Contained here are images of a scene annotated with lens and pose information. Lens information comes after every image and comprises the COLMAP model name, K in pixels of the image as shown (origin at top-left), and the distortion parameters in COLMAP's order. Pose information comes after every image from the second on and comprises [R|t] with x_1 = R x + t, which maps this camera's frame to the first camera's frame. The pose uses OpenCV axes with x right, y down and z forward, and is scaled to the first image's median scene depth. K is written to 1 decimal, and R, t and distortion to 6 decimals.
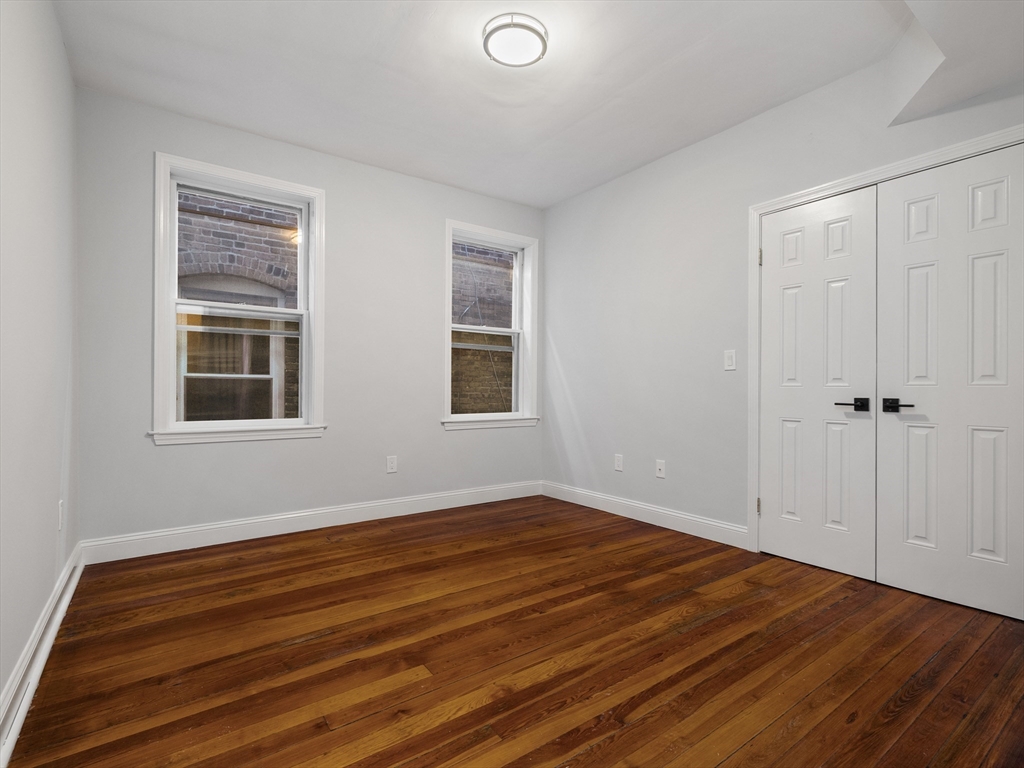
lens RADIAL K [[487.0, 0, 512.9], [0, 487.0, 378.5], [0, 0, 1]] dist [-0.000336, 0.000426]
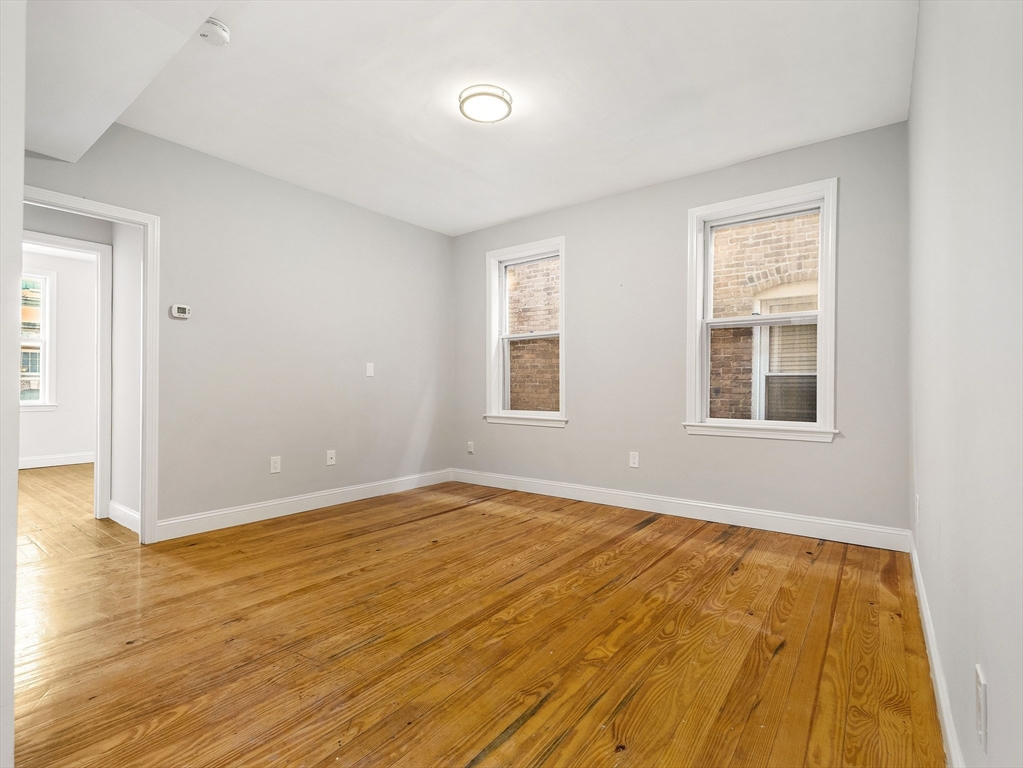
lens RADIAL K [[486.6, 0, 517.9], [0, 486.6, 387.8], [0, 0, 1]] dist [-0.000336, 0.000426]
pose [[0.334207, -0.002729, -0.942496, 0.643794], [0.018273, 0.999827, 0.003584, 0.006315], [0.942322, -0.018421, 0.334199, 0.371364]]
